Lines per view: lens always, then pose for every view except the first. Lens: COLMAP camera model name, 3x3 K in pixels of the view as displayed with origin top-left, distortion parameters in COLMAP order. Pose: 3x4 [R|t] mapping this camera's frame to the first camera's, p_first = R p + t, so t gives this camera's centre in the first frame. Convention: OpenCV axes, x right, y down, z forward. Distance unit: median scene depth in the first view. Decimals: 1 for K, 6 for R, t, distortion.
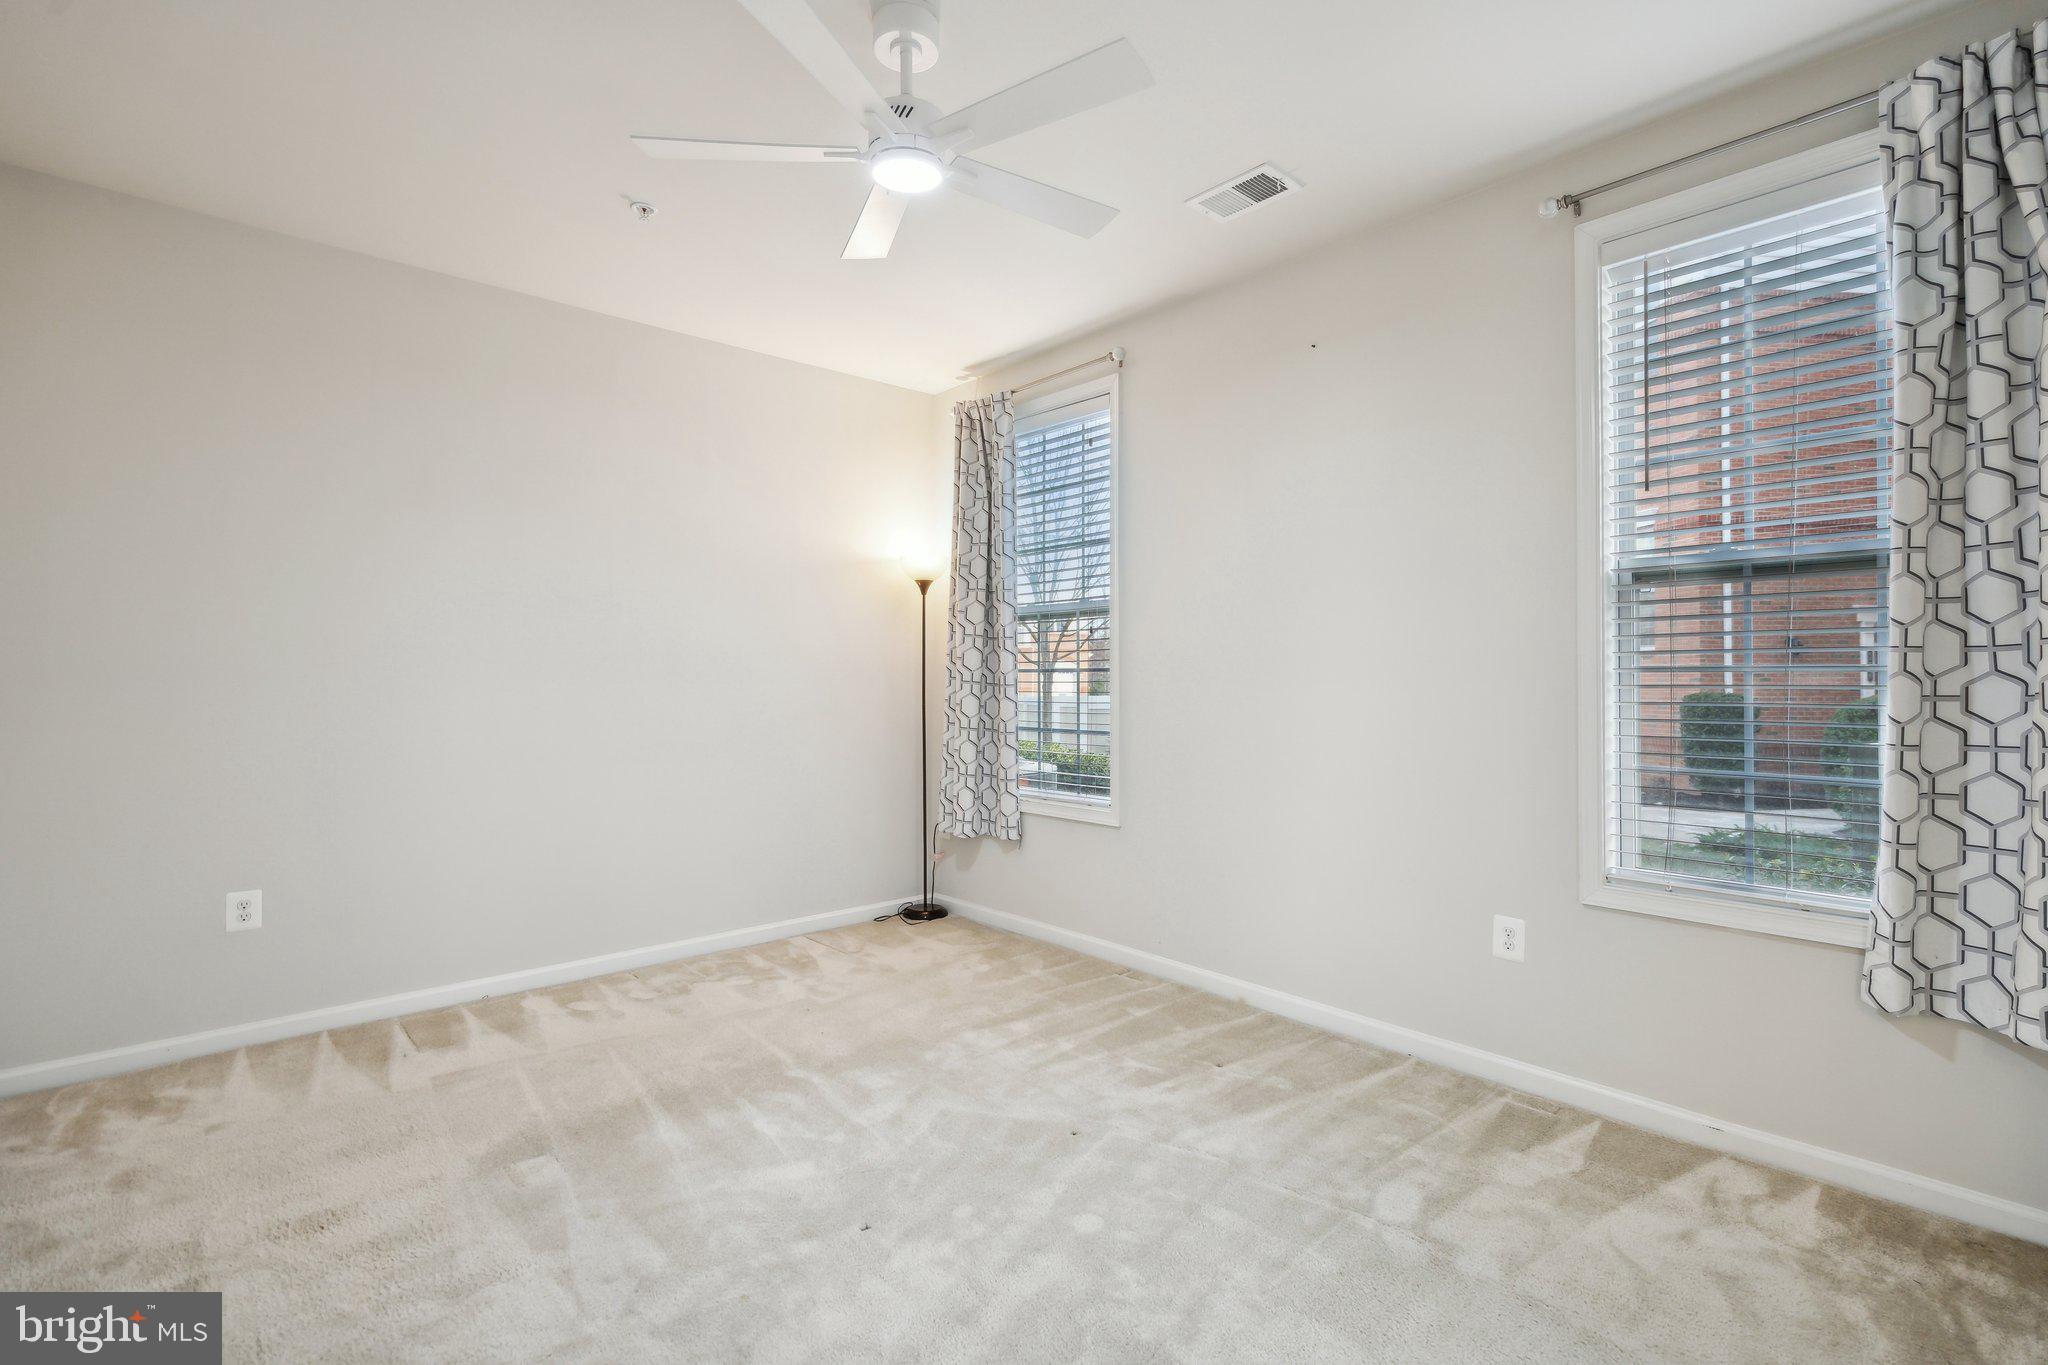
lens RADIAL K [[949.1, 0, 1031.1], [0, 949.1, 669.3], [0, 0, 1]] dist [-0.001999, 0.000193]
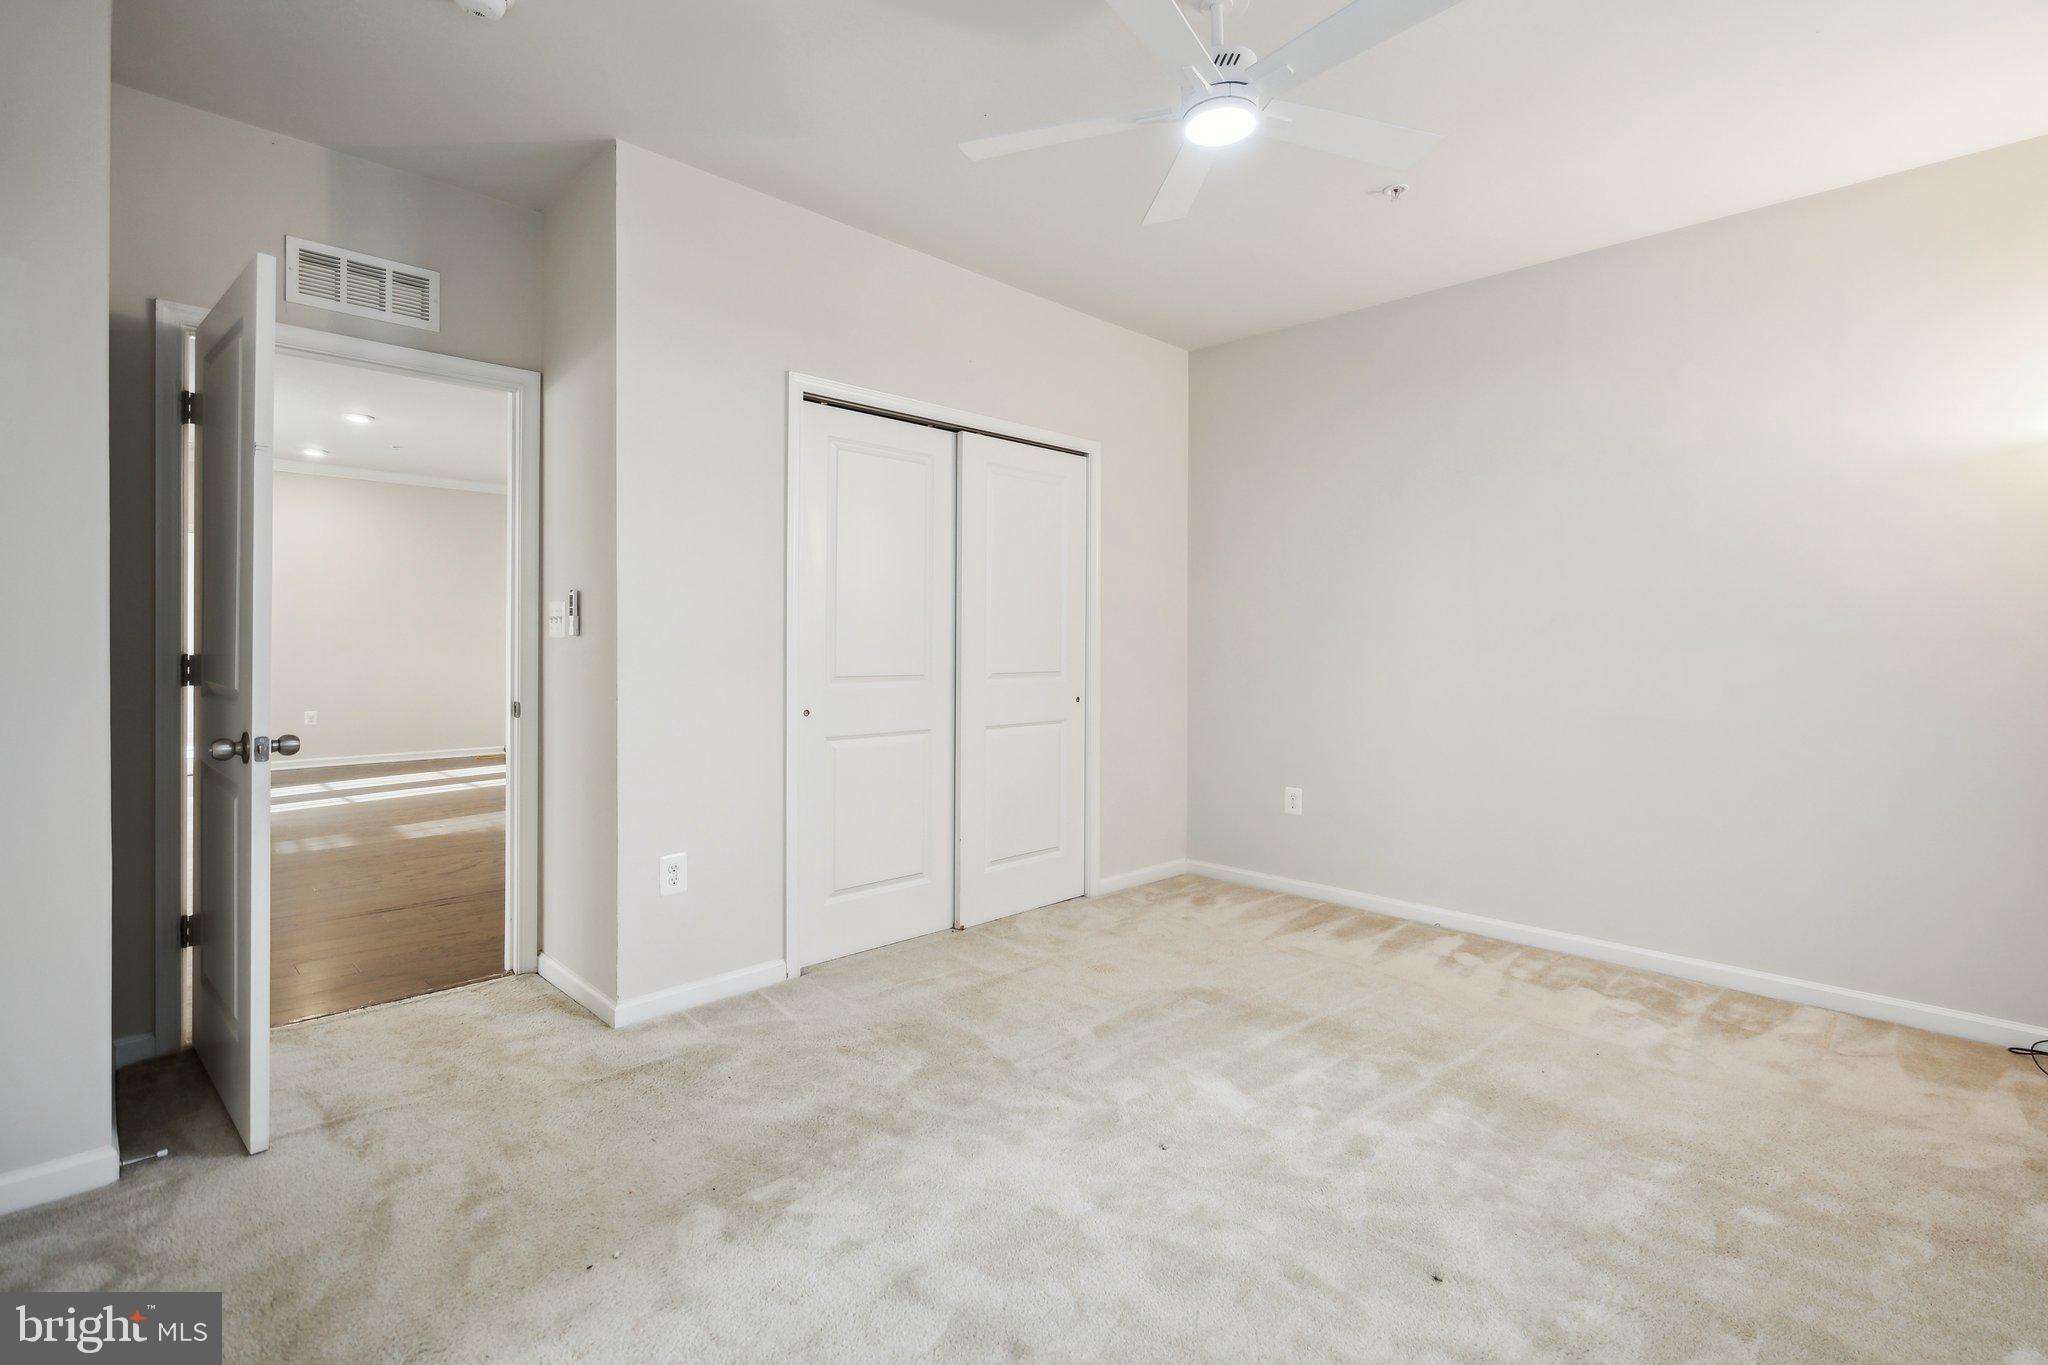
lens RADIAL K [[943.4, 0, 1048.4], [0, 943.4, 646.6], [0, 0, 1]] dist [-0.002231, 0.000236]
pose [[0.072509, 0.014241, -0.997266, 0.622643], [0.004894, 0.999881, 0.014634, -0.011305], [0.997356, -0.005942, 0.072431, 0.535830]]
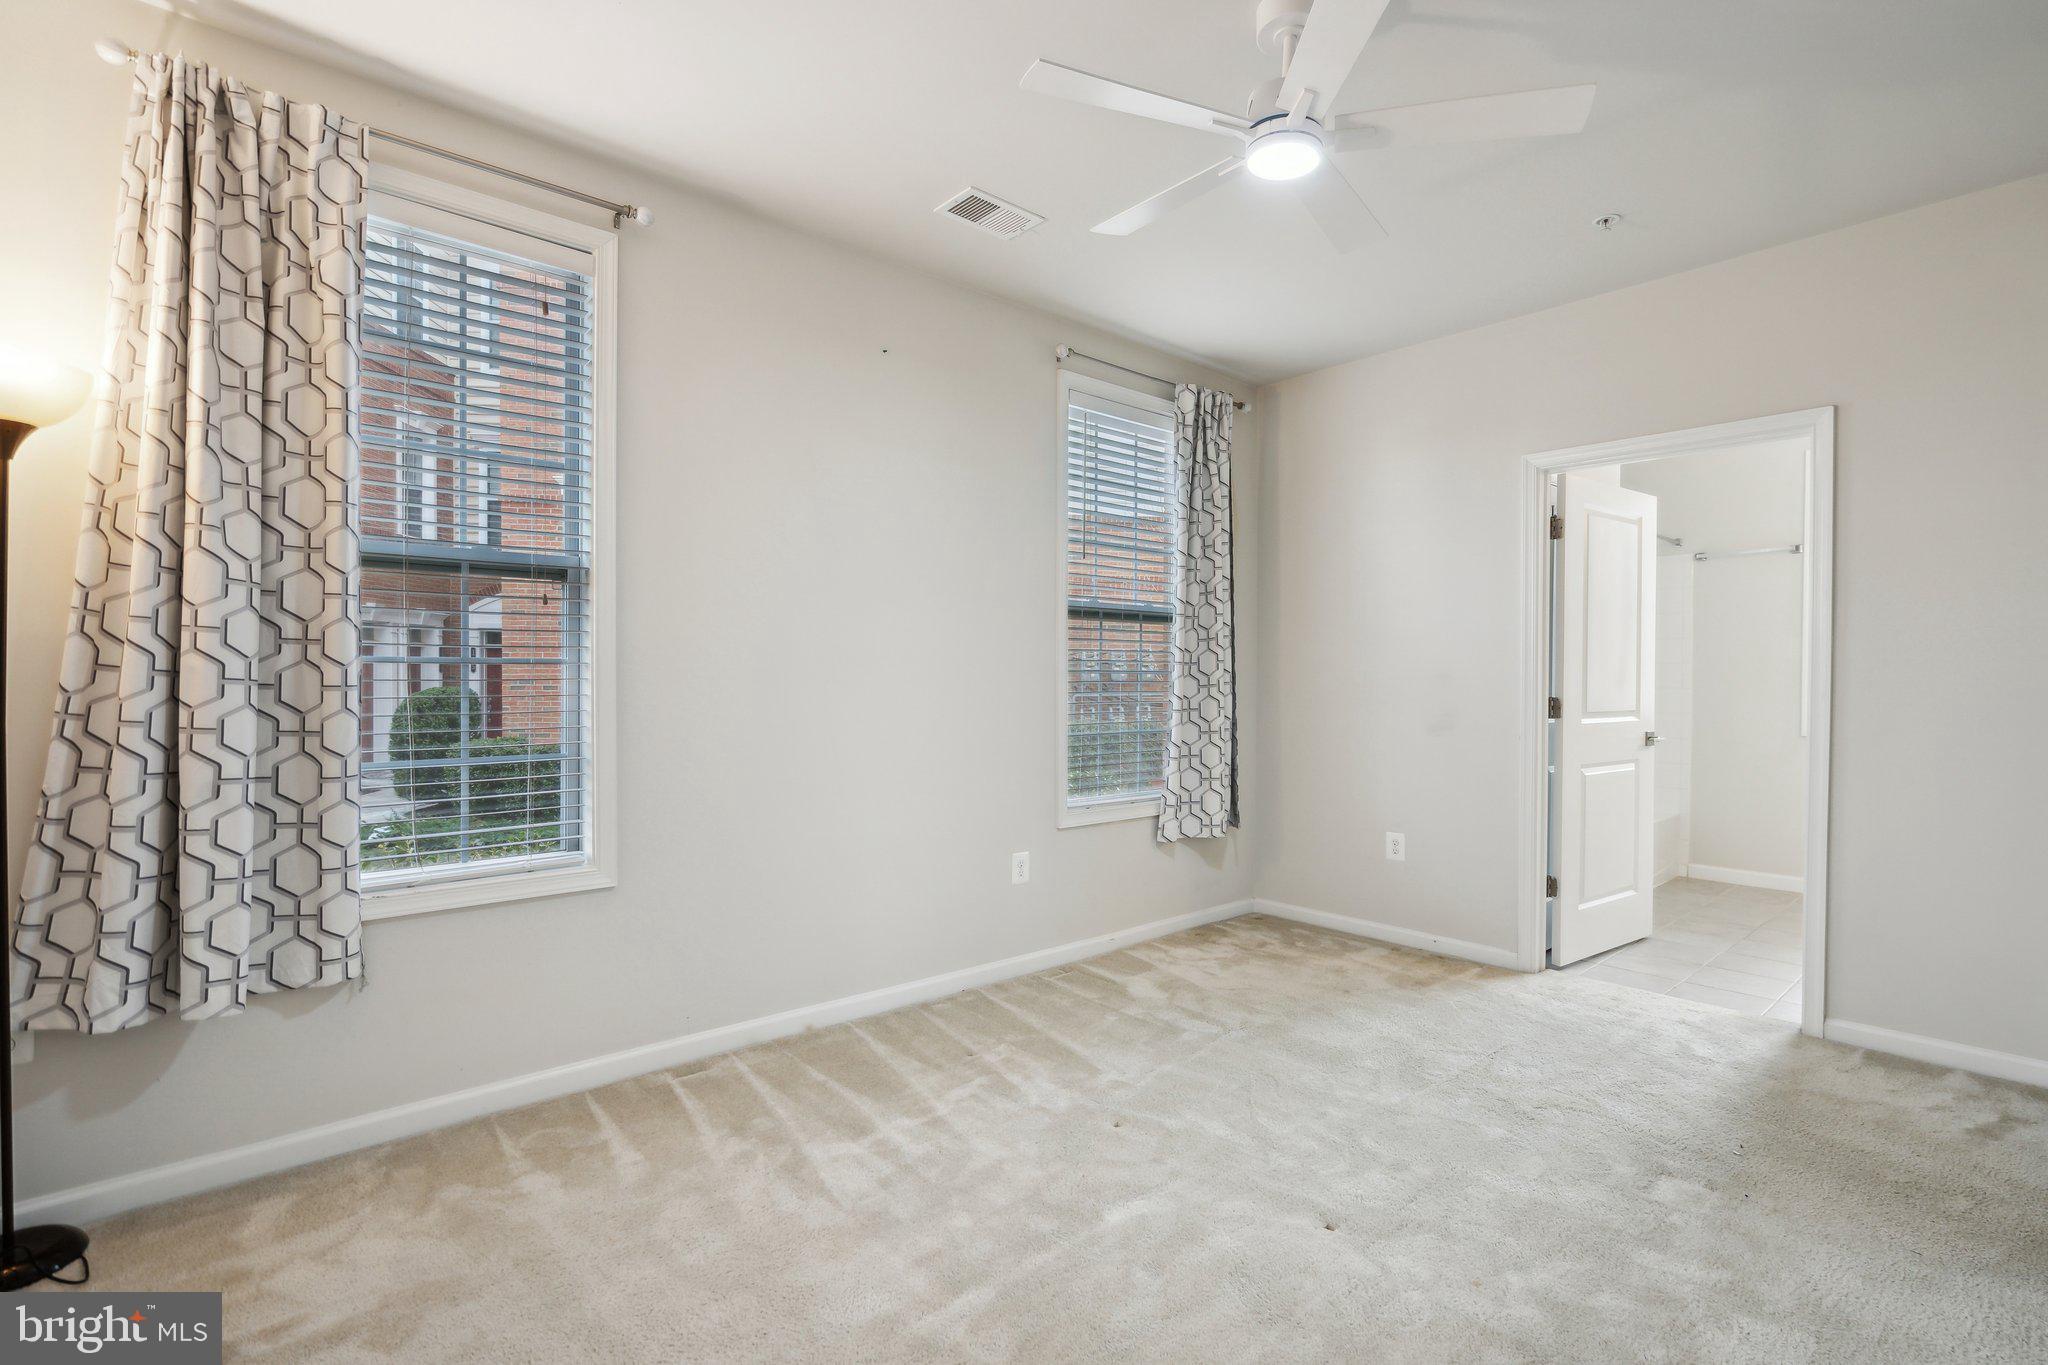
lens RADIAL K [[961.3, 0, 1024.0], [0, 961.3, 682.5], [0, 0, 1]] dist [0.000057, 0.000331]
pose [[0.005286, -0.003068, 0.999981, -0.821473], [-0.011776, 0.999926, 0.003130, 0.013261], [-0.999917, -0.011792, 0.005249, 0.930128]]
